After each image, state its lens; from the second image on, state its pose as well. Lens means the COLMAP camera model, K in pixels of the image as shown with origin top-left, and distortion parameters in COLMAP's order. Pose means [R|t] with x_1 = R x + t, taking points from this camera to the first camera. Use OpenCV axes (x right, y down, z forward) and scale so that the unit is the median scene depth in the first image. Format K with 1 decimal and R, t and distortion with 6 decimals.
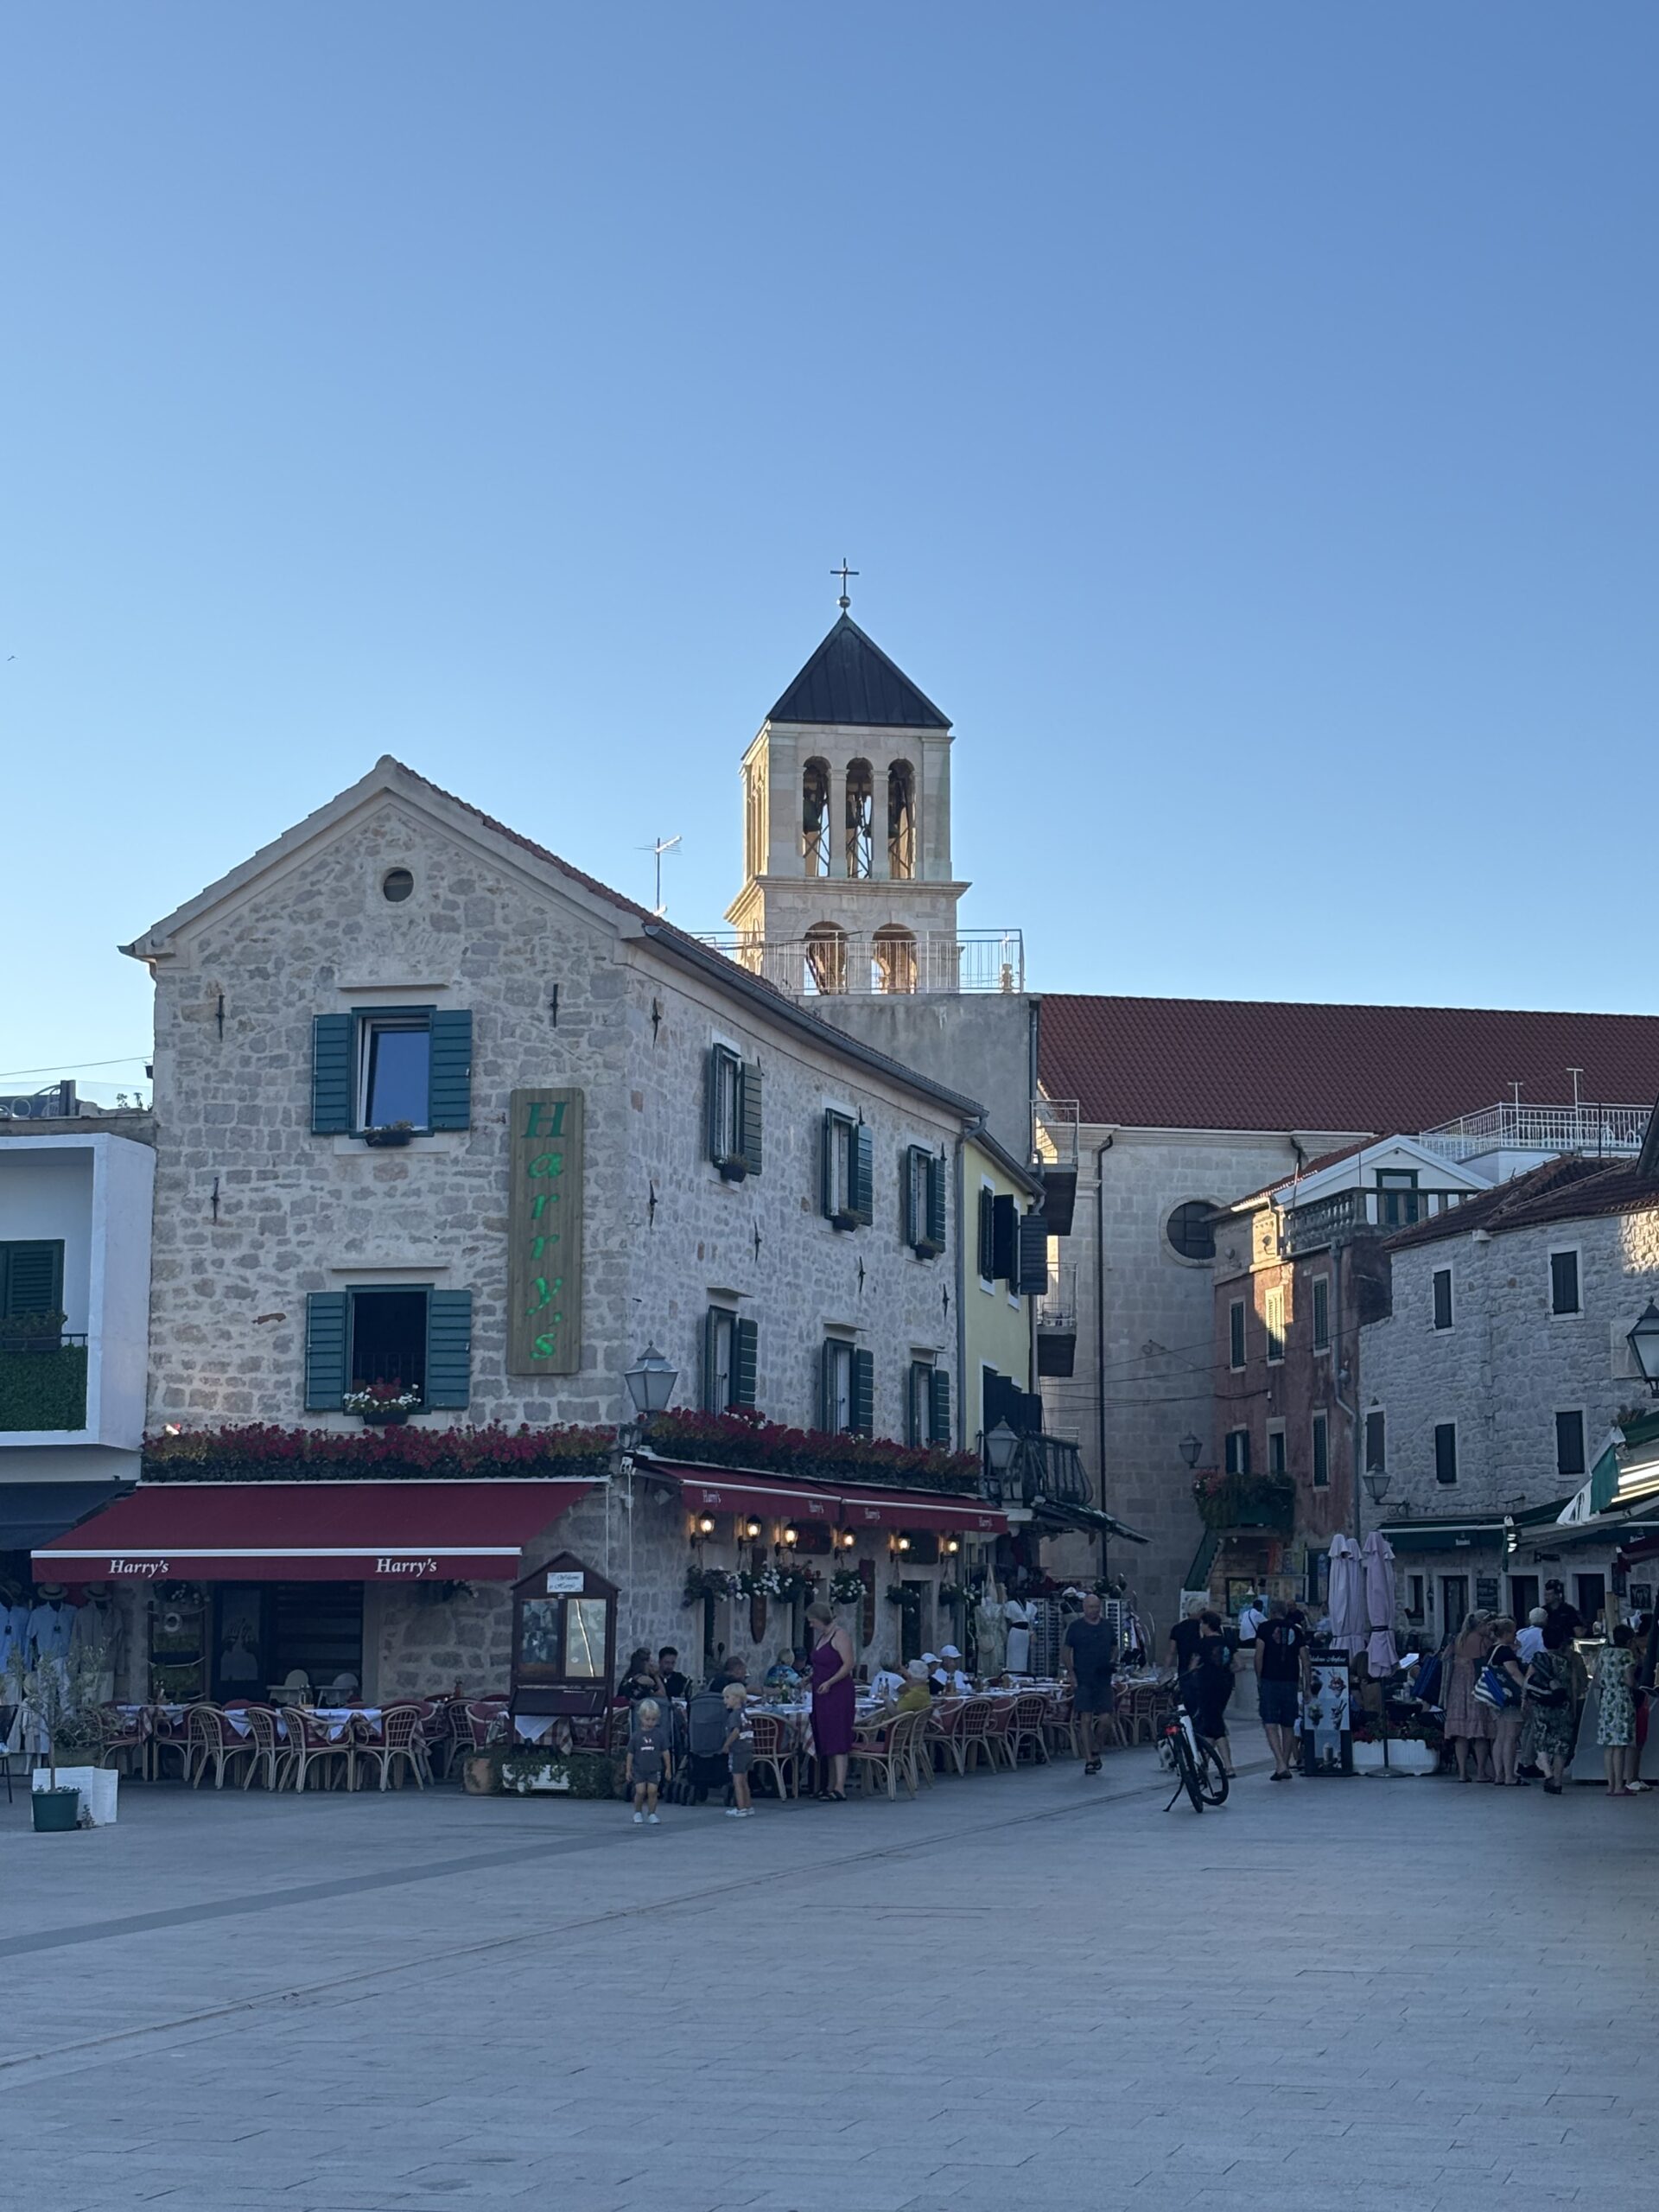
lens RADIAL K [[3733.1, 0, 831.8], [0, 3733.1, 1064.1], [0, 0, 1]] dist [0.378437, -1.744284]
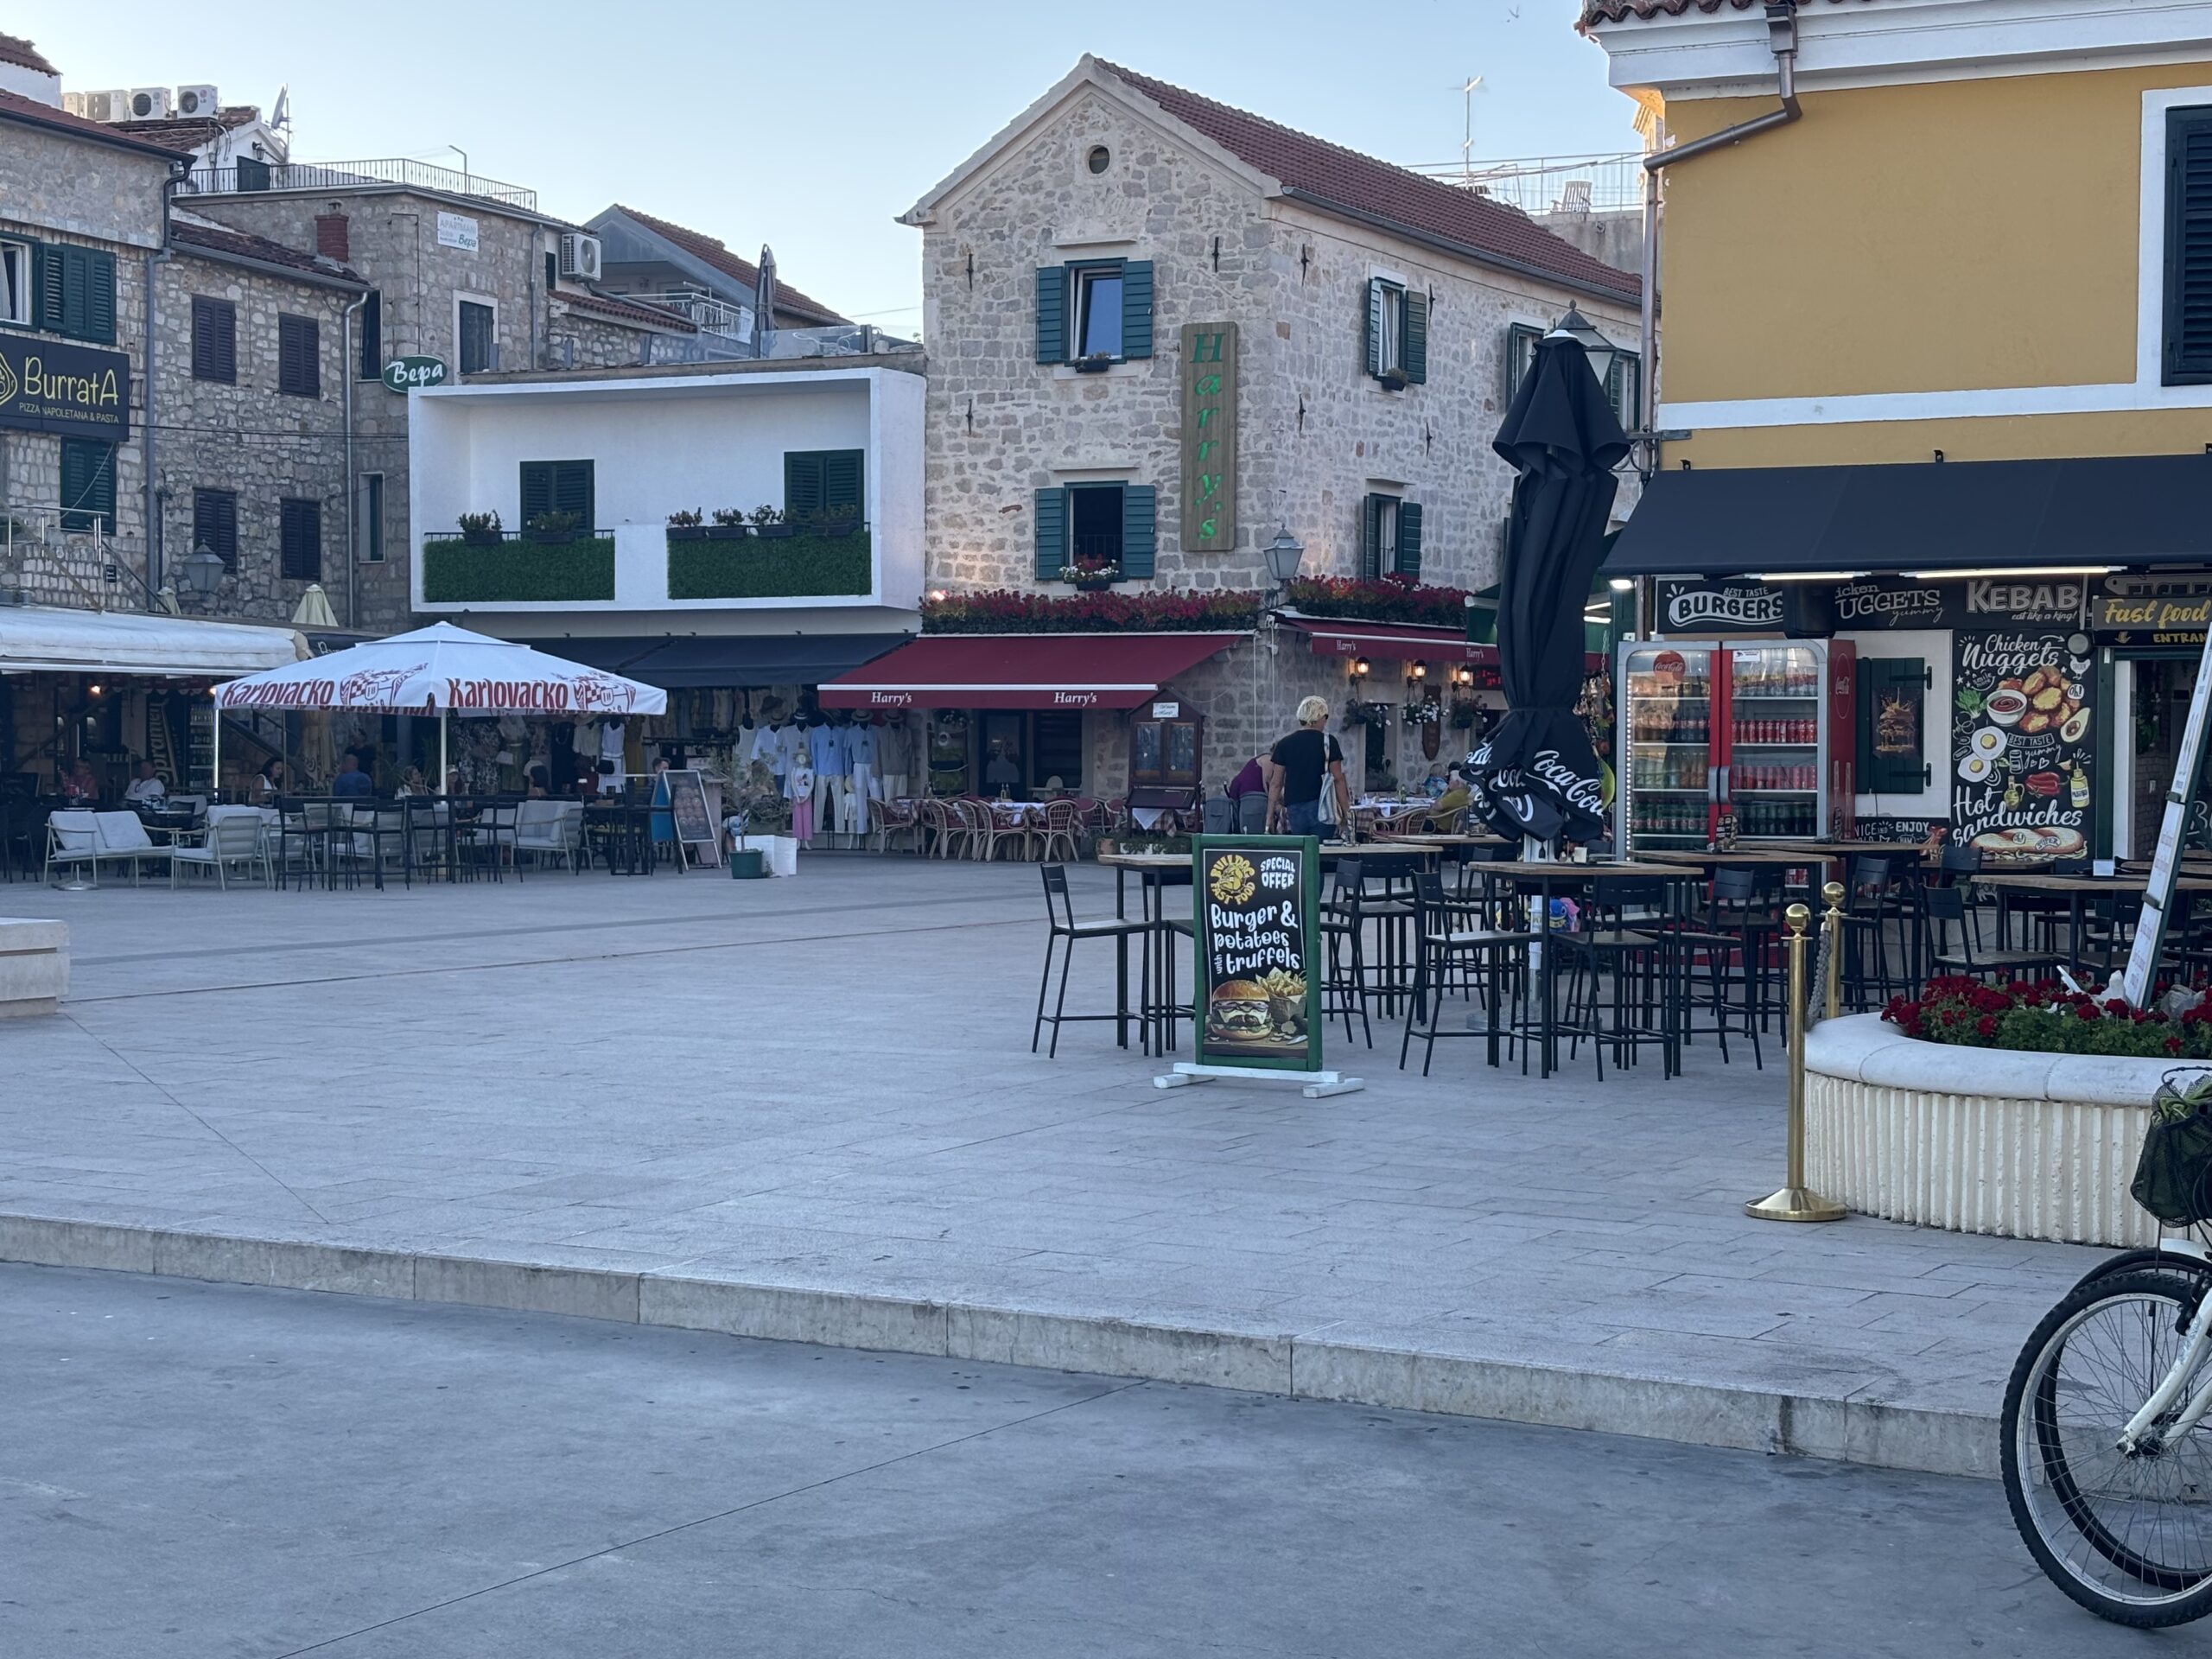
lens RADIAL K [[3414.4, 0, 1106.0], [0, 3414.4, 829.5], [0, 0, 1]] dist [0.141568, -0.092266]
pose [[0.970409, 0.007420, -0.241352, 0.166114], [0.033328, 0.985845, 0.164312, -0.015651], [0.239155, -0.167494, 0.956426, -0.132489]]
